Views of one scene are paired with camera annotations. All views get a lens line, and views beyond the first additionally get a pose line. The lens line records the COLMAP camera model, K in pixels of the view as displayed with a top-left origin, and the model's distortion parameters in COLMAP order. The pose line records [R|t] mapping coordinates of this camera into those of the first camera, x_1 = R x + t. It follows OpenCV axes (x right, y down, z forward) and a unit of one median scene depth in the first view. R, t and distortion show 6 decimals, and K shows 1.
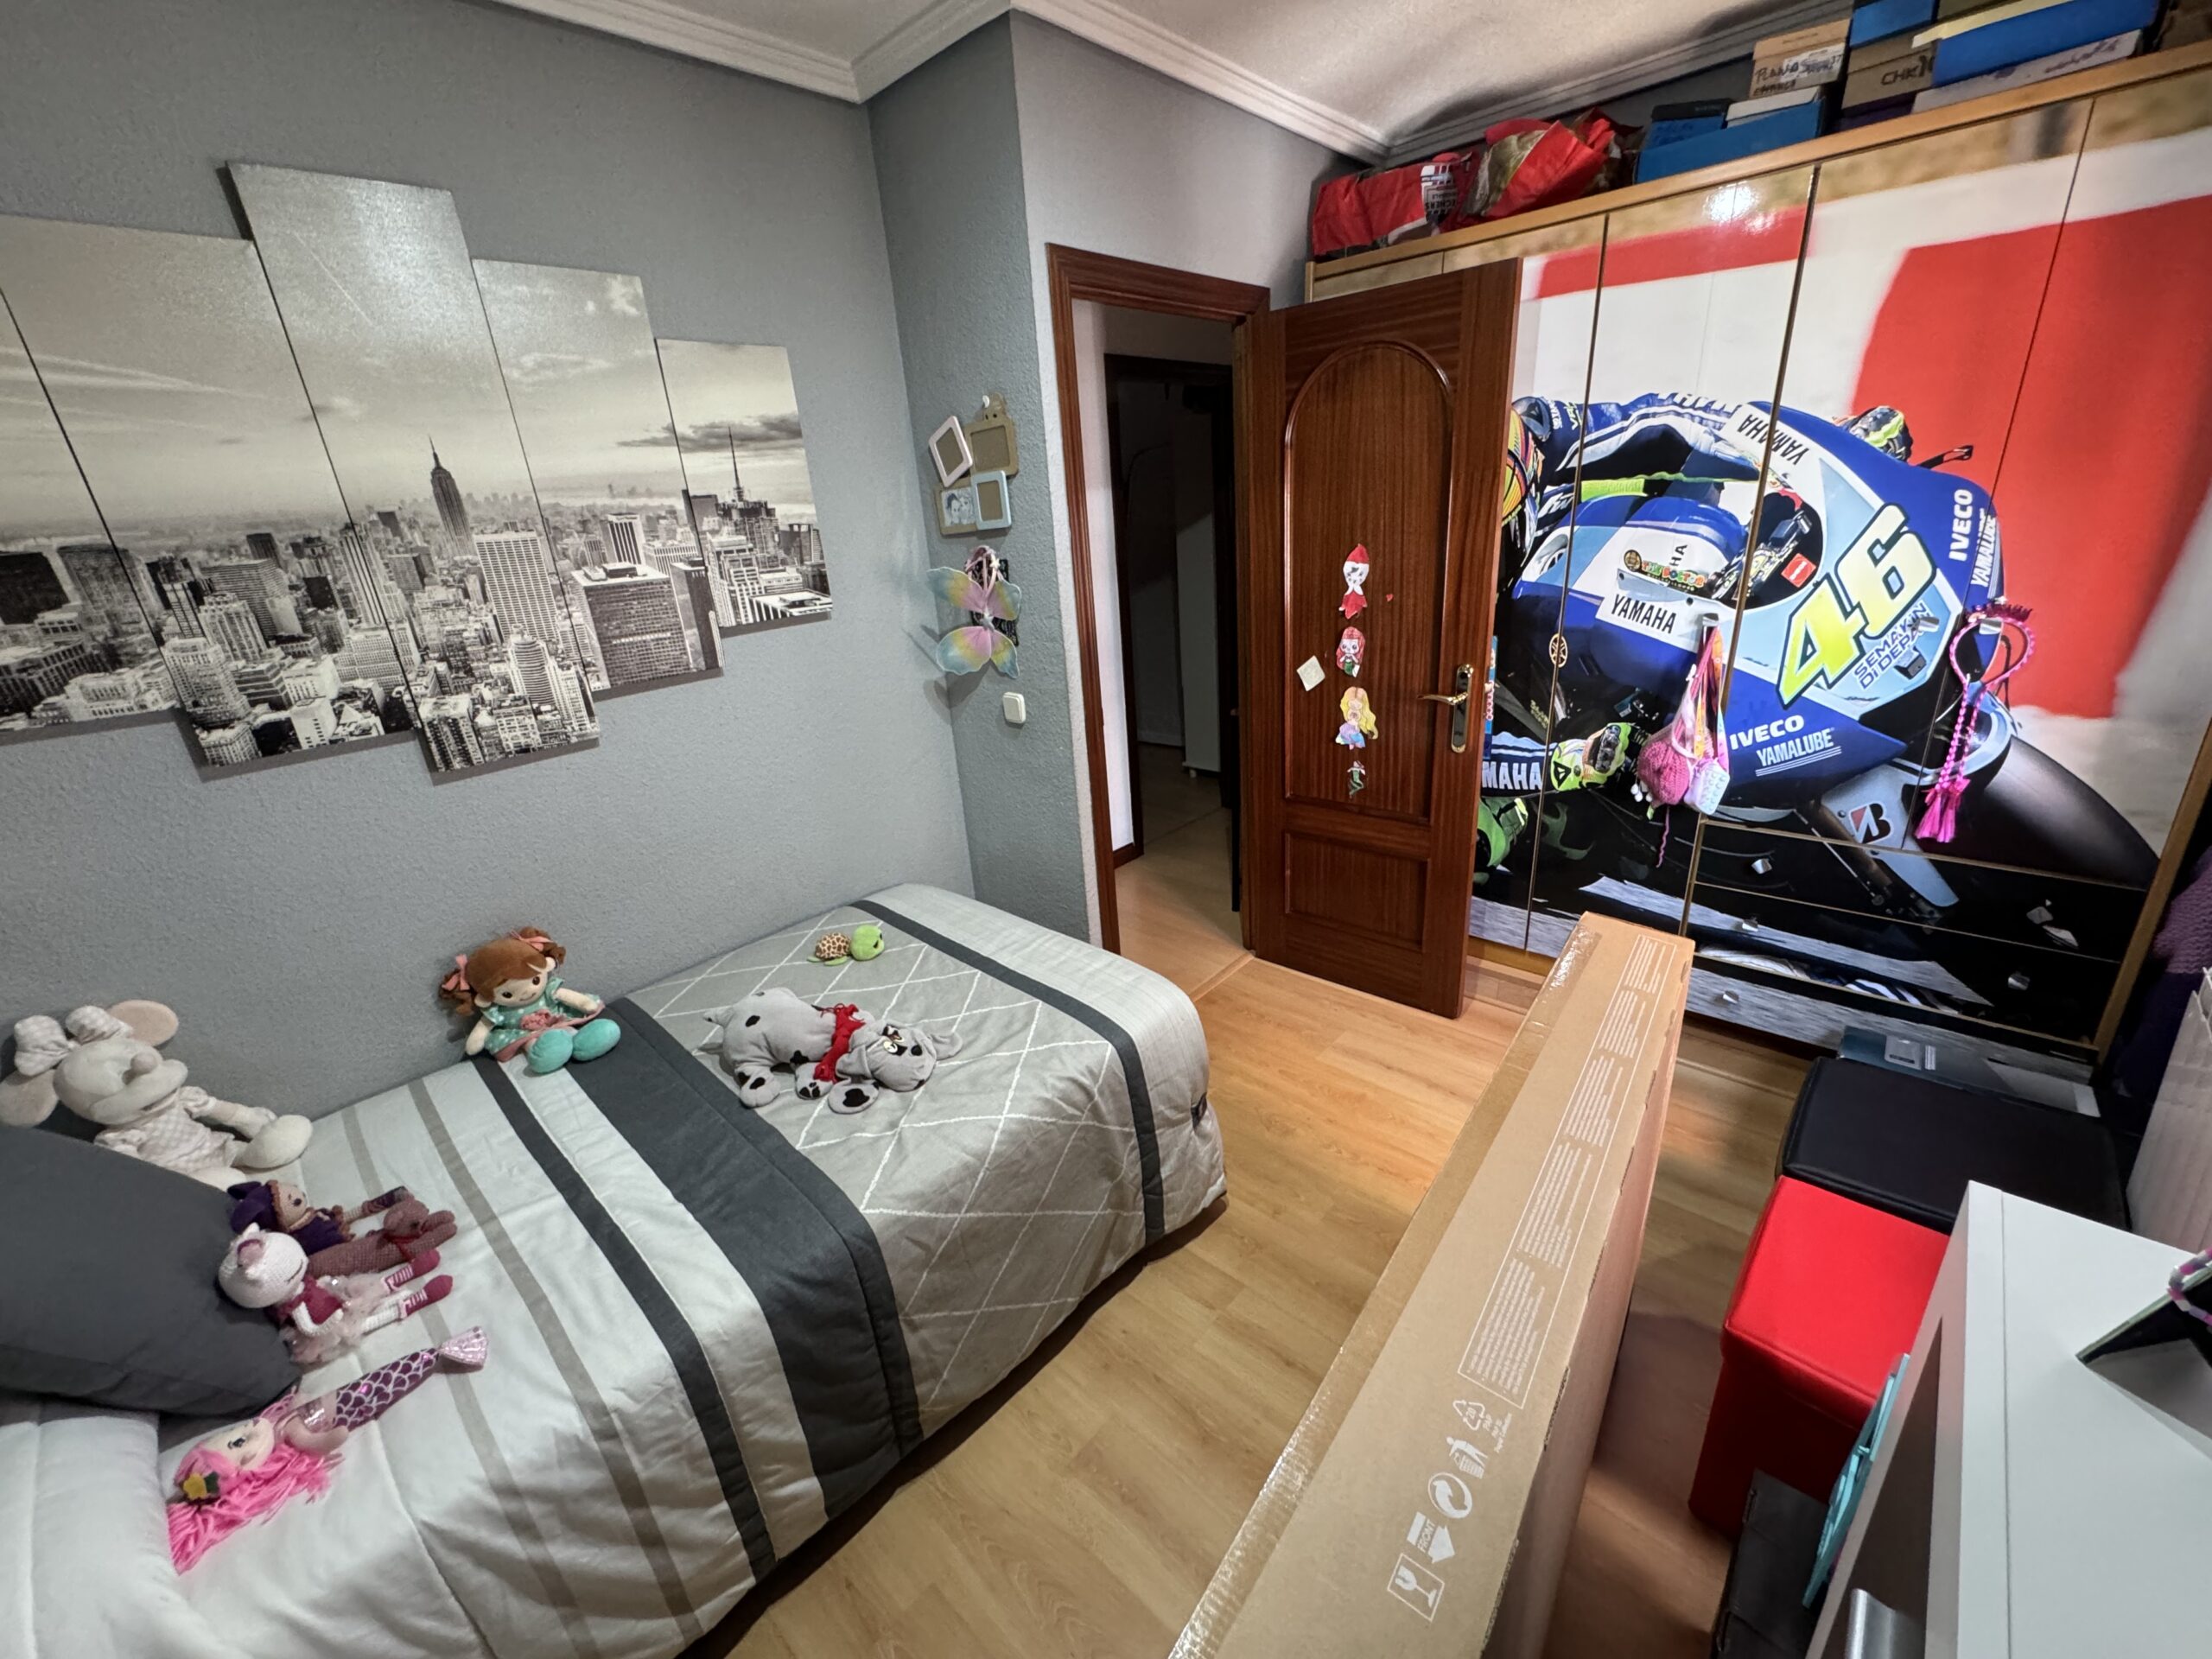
lens RADIAL K [[885.1, 0, 1102.6], [0, 885.1, 832.8], [0, 0, 1]] dist [-0.001634, 0.000554]
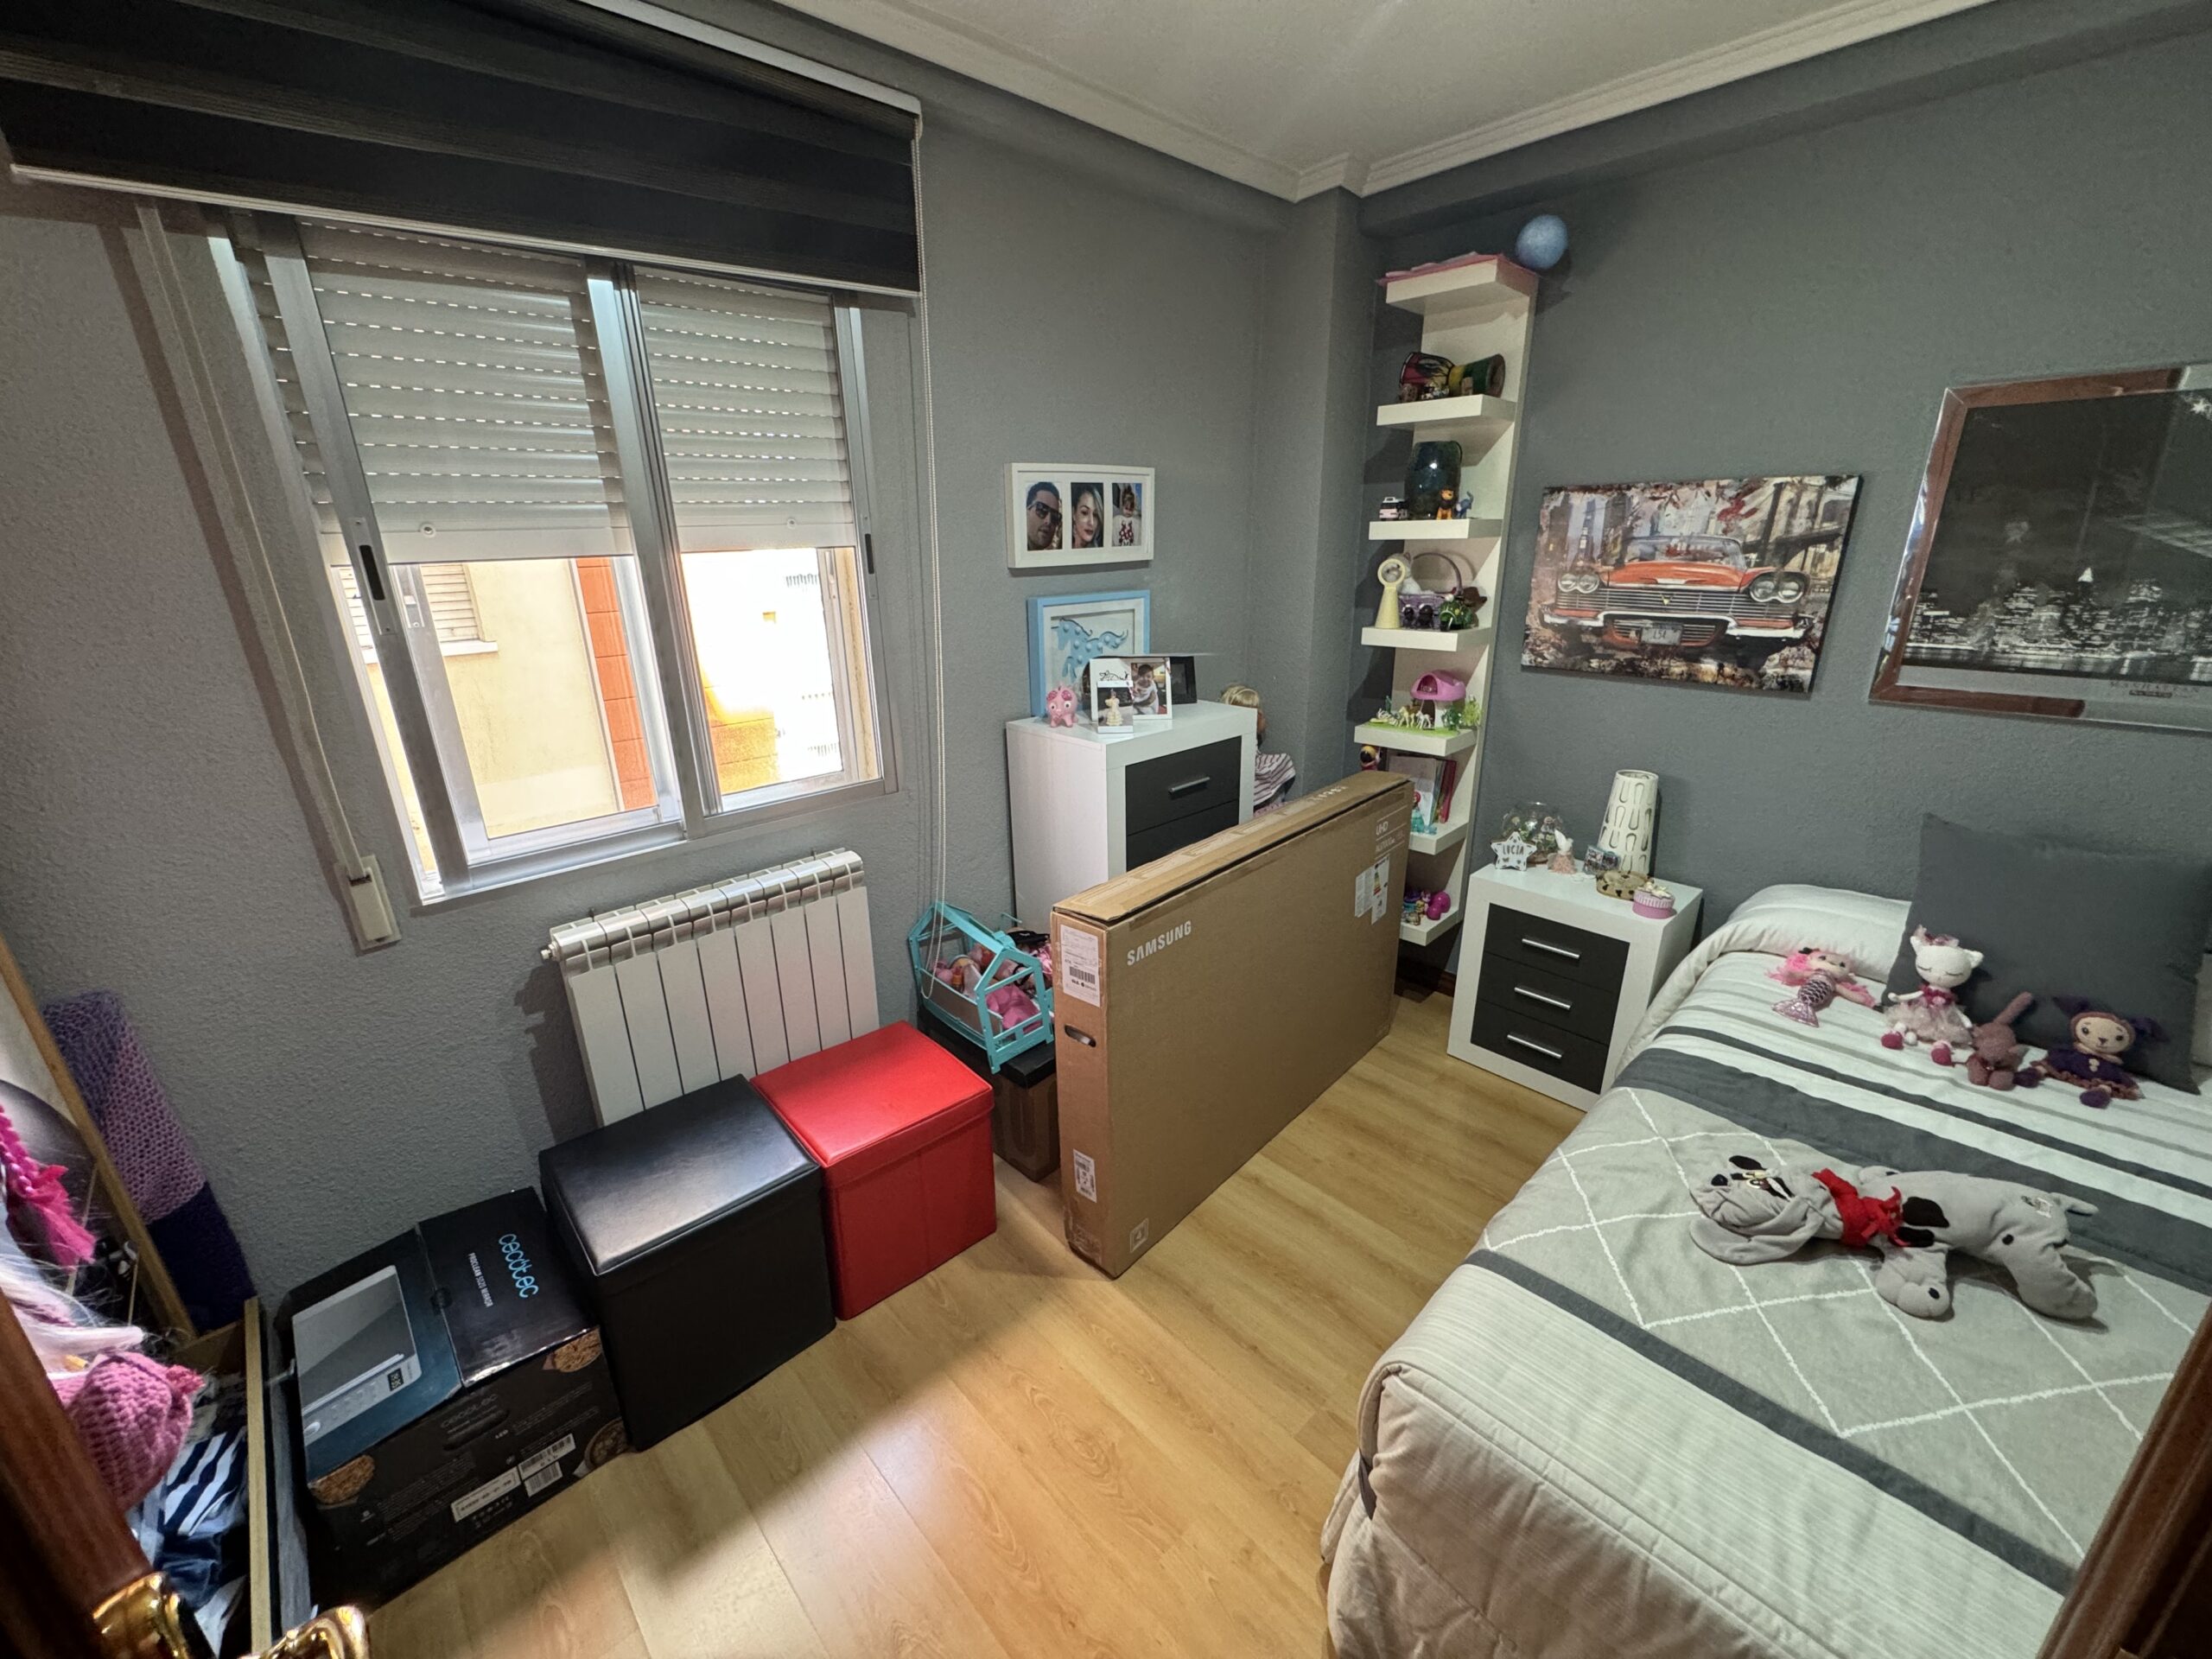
lens RADIAL K [[885.1, 0, 1108.4], [0, 885.1, 829.1], [0, 0, 1]] dist [-0.001634, 0.000554]
pose [[-0.993874, 0.067329, 0.087646, 0.230217], [0.107519, 0.772605, 0.625716, -0.521935], [-0.025587, 0.631307, -0.775111, 1.314282]]
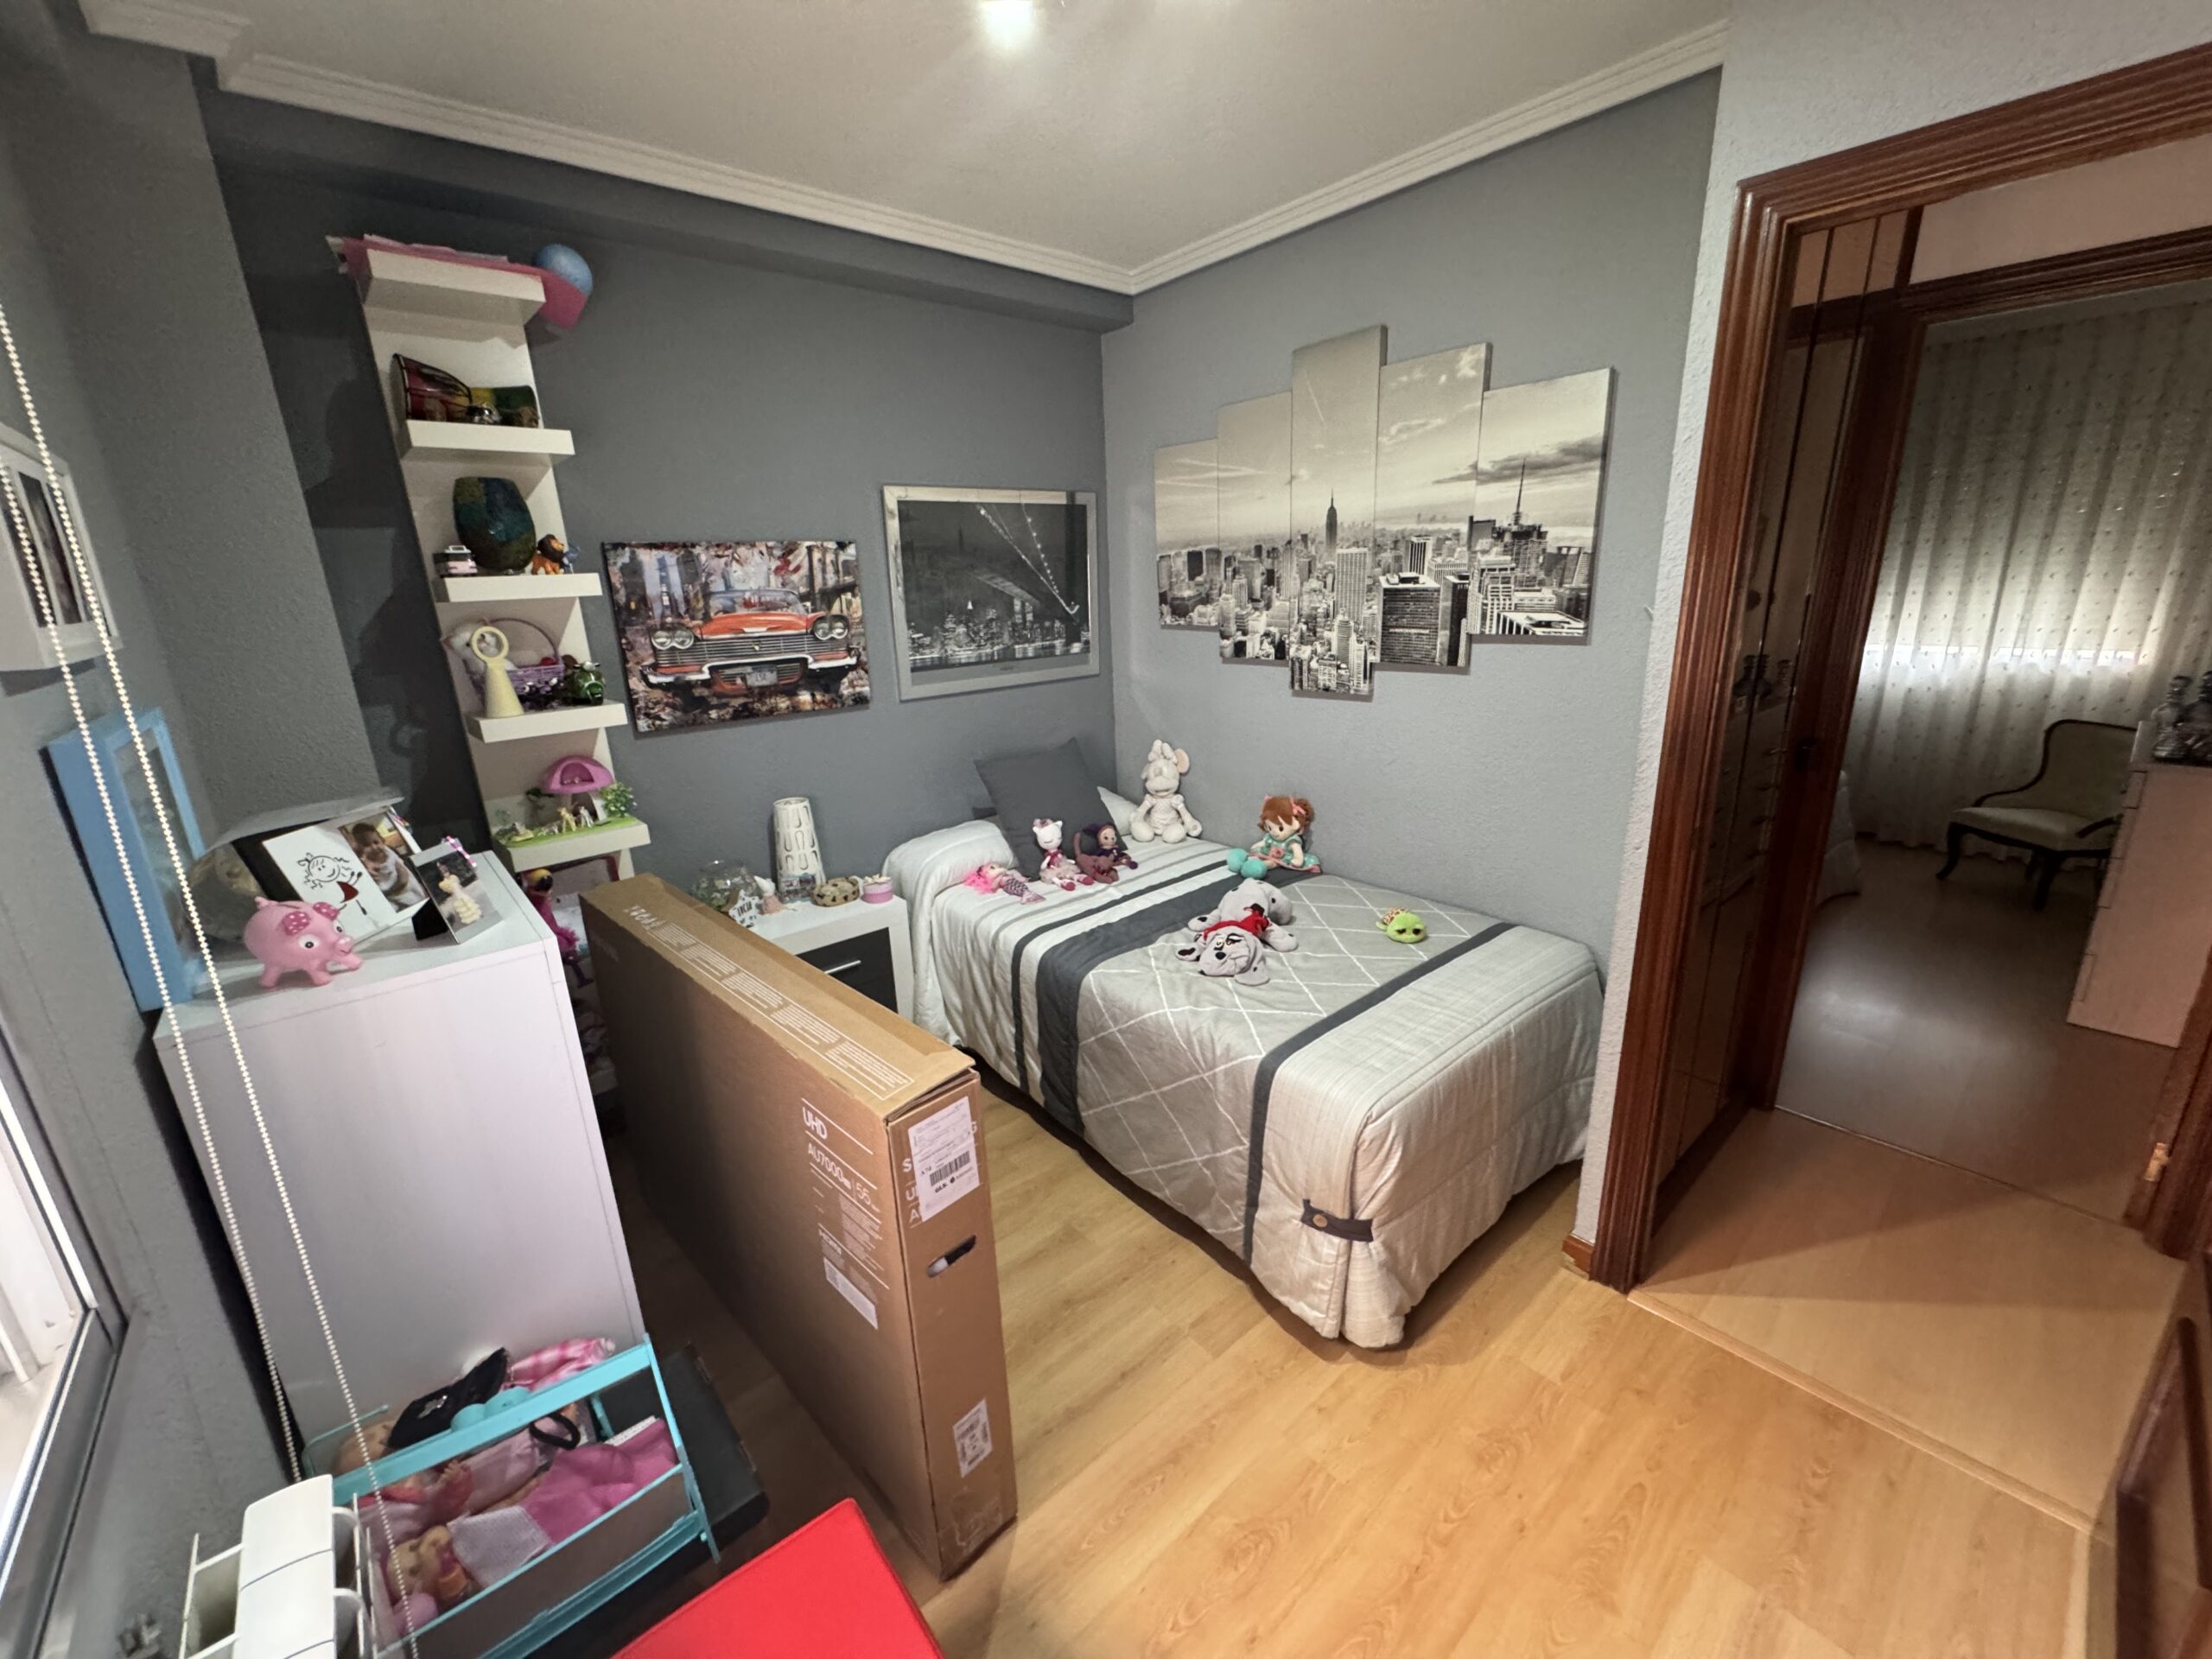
lens RADIAL K [[885.1, 0, 1102.8], [0, 885.1, 827.9], [0, 0, 1]] dist [-0.001634, 0.000554]
pose [[-0.103848, 0.347957, -0.931741, 0.885092], [-0.304906, 0.880561, 0.362827, -0.317891], [0.946704, 0.321773, 0.014650, 0.689305]]
